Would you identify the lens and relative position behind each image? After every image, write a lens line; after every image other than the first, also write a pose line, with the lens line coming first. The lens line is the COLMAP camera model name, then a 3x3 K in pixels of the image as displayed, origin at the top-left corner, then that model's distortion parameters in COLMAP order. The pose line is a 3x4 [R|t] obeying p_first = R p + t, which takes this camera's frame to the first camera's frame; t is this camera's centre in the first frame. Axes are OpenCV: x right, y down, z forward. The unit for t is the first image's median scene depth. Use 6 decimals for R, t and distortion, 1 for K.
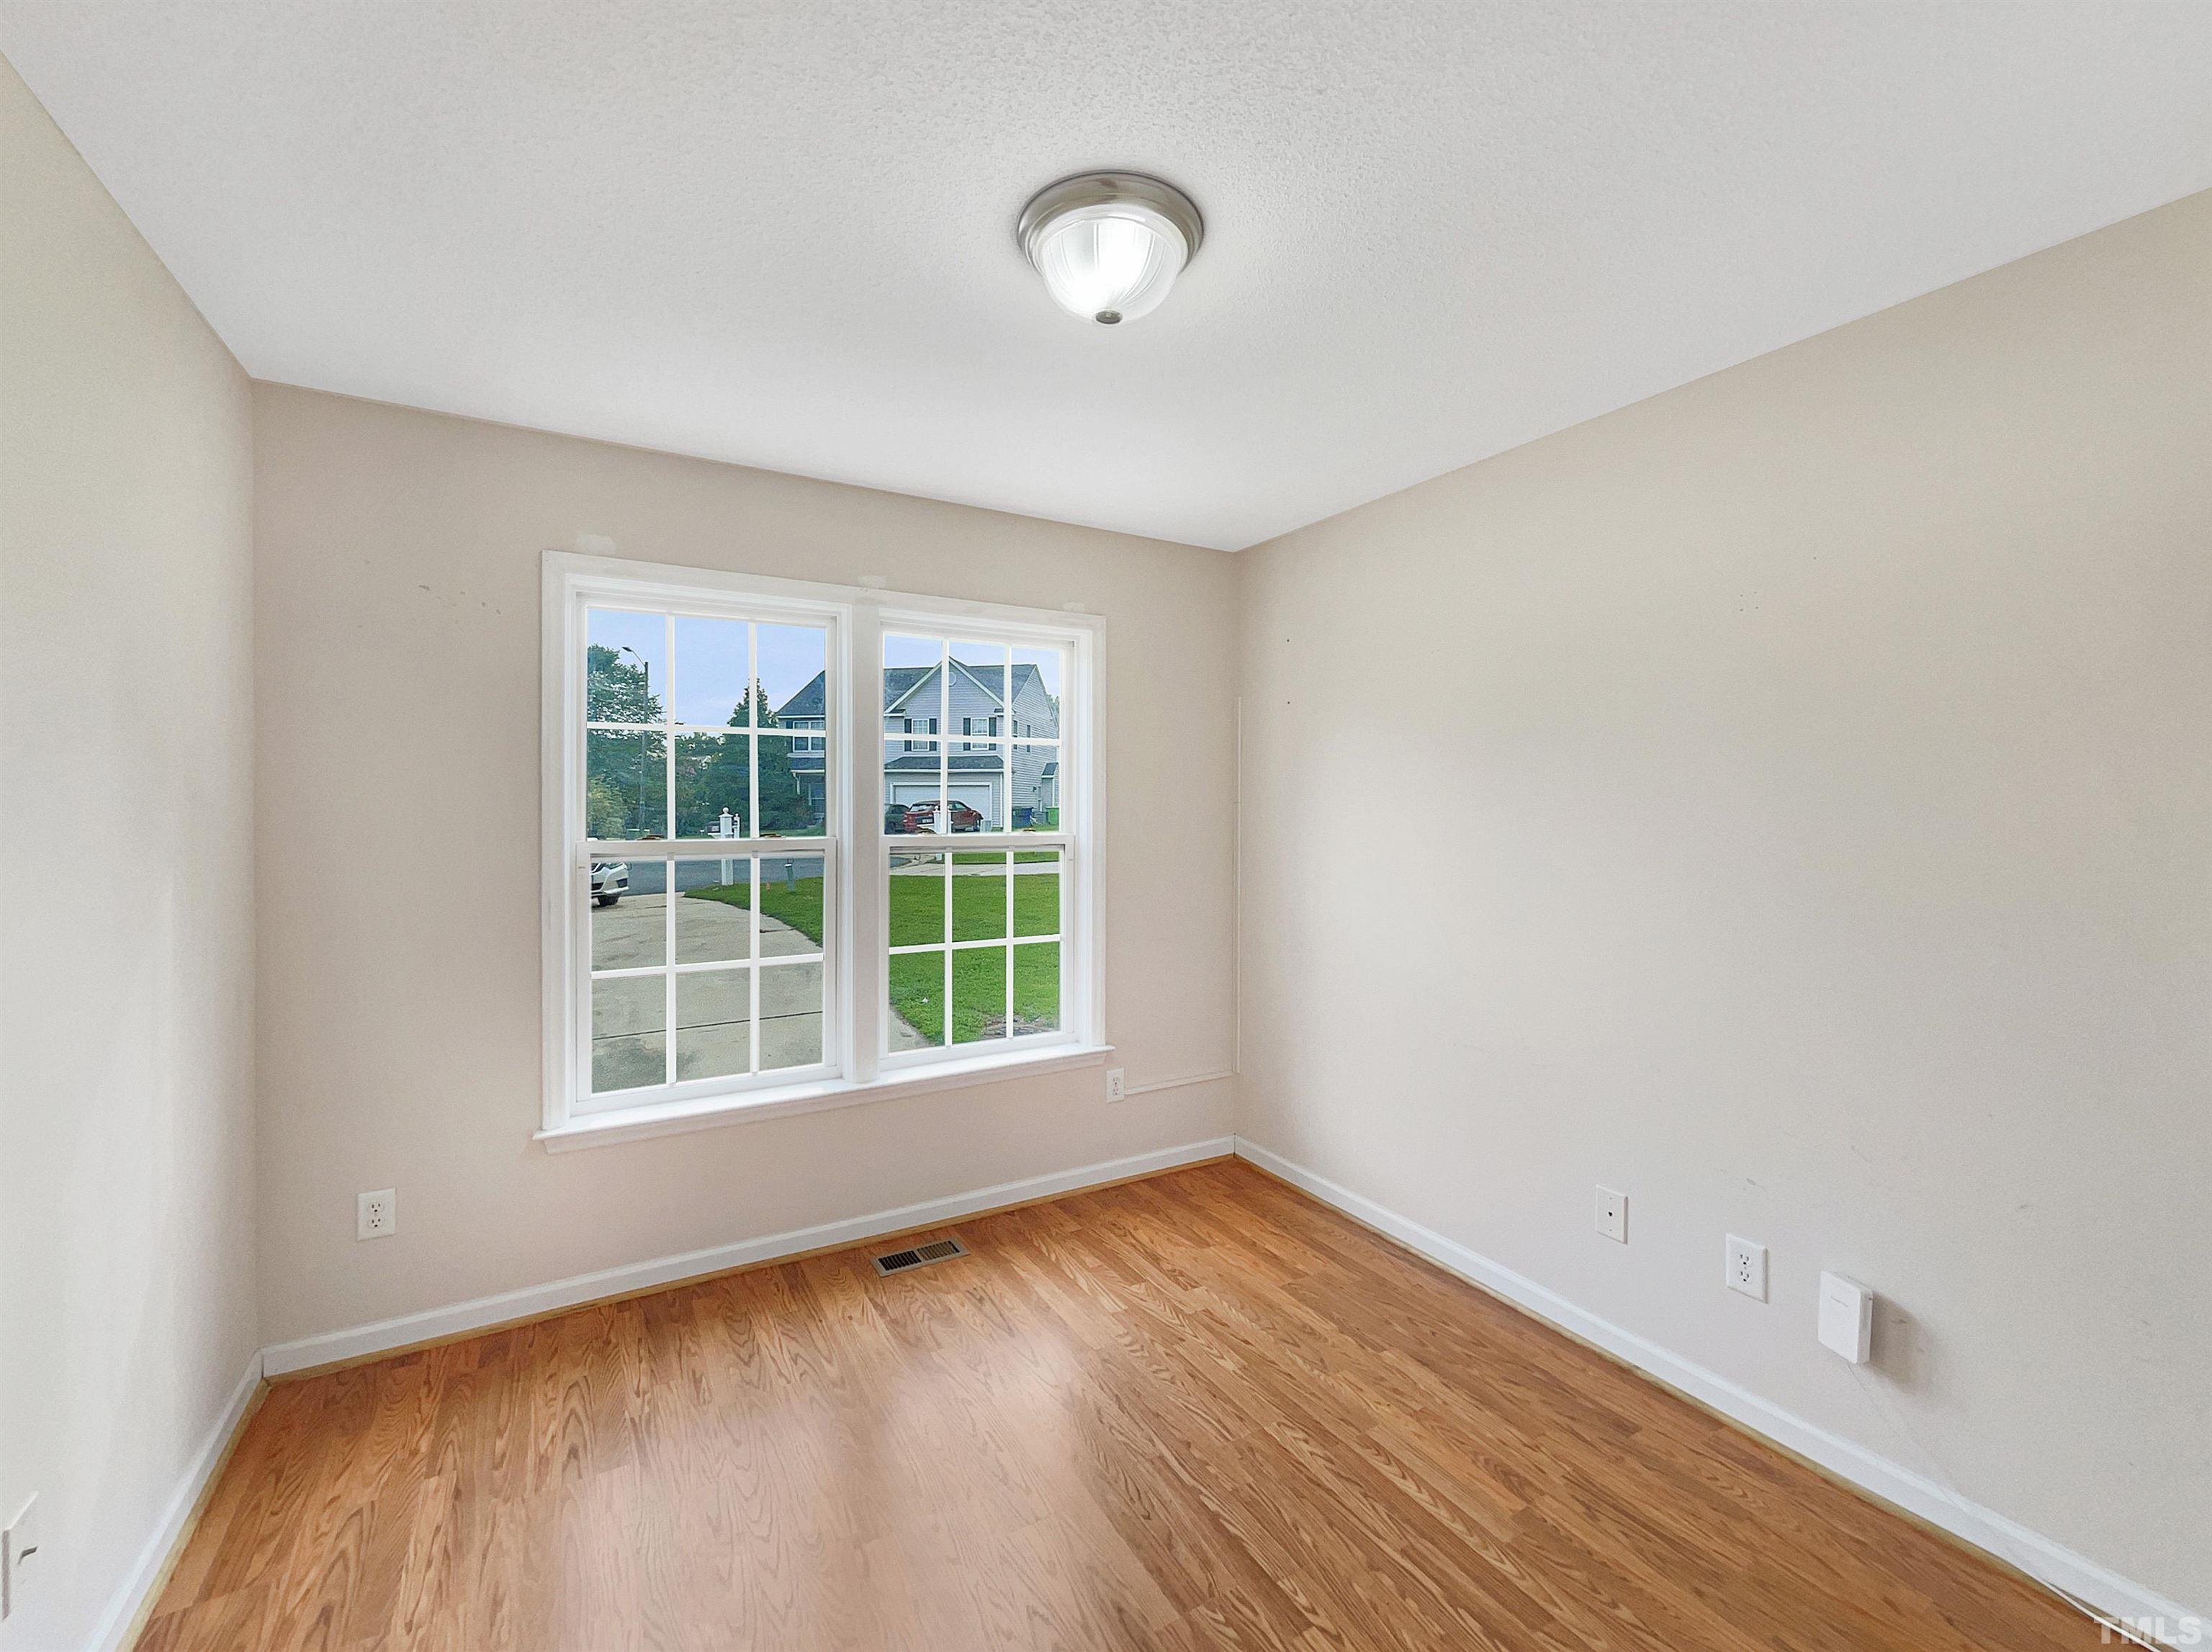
lens RADIAL K [[929.0, 0, 1106.0], [0, 929.0, 826.0], [0, 0, 1]] dist [0.000735, 0.000233]
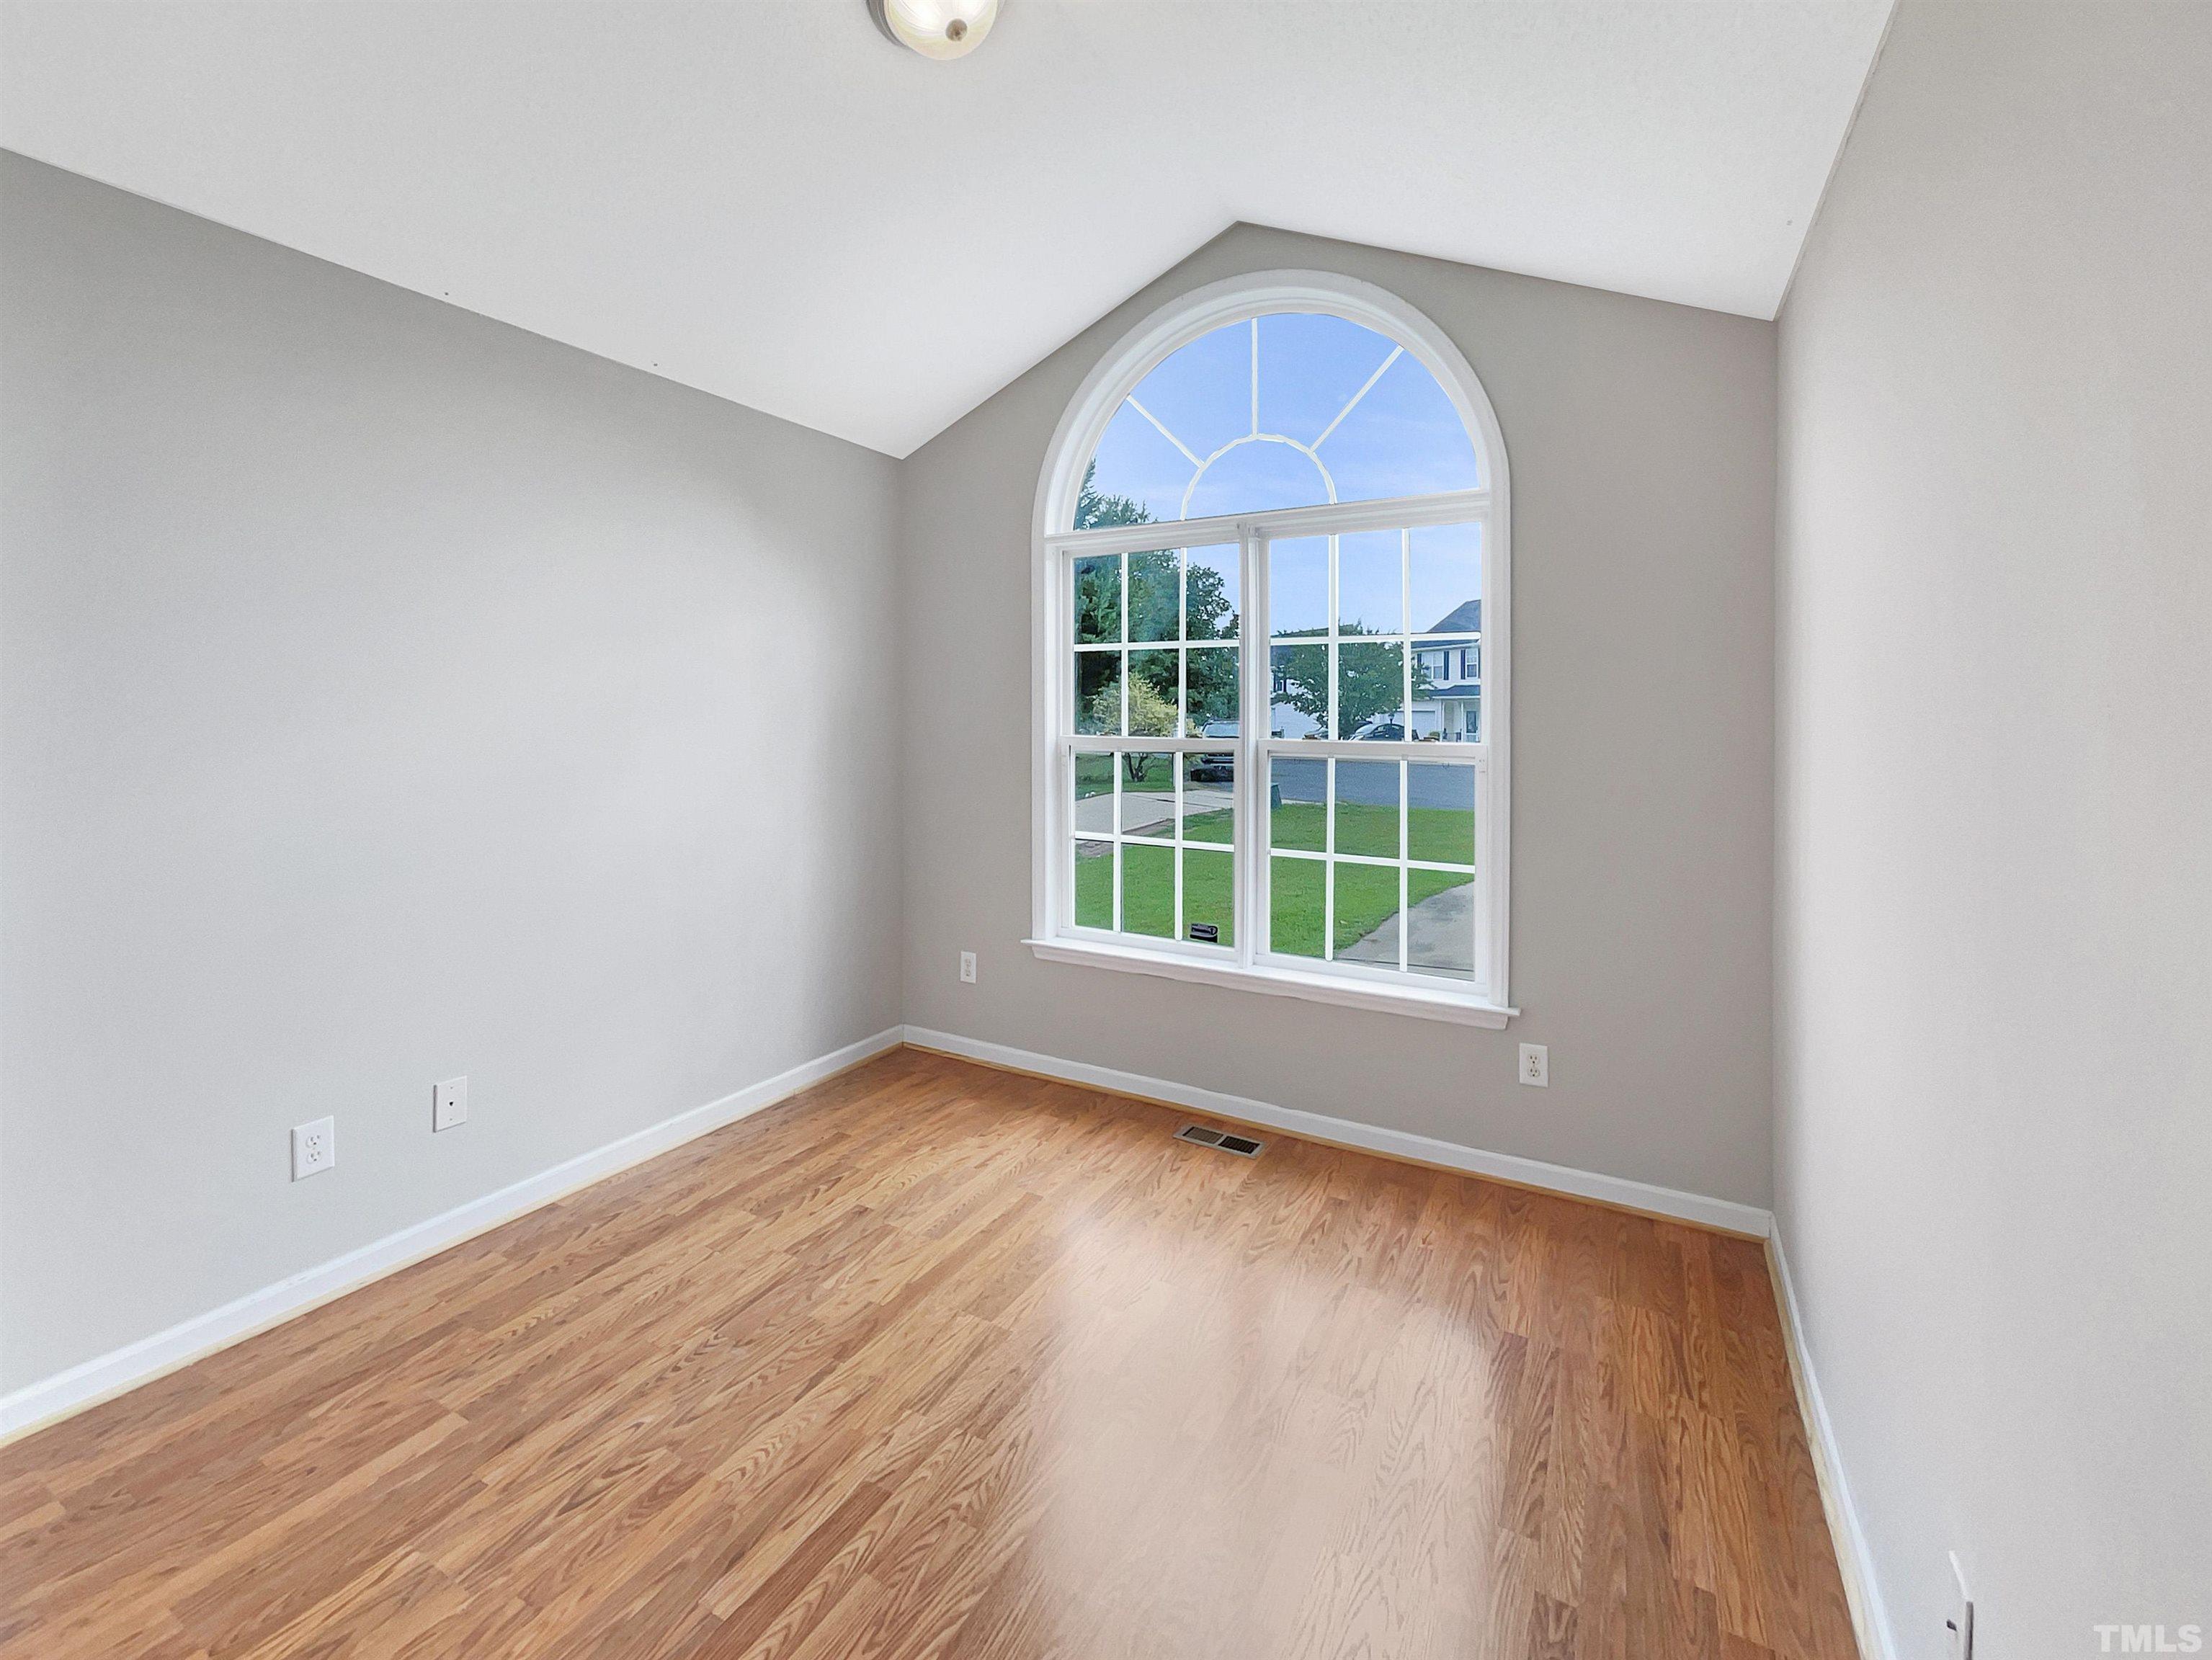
lens RADIAL K [[928.9, 0, 1106.0], [0, 928.9, 830.0], [0, 0, 1]] dist [0.000735, 0.000233]
pose [[0.522527, 0.120658, -0.844042, 0.517669], [-0.033754, 0.992088, 0.120925, -0.003353], [0.851955, -0.034697, 0.522465, 0.328606]]
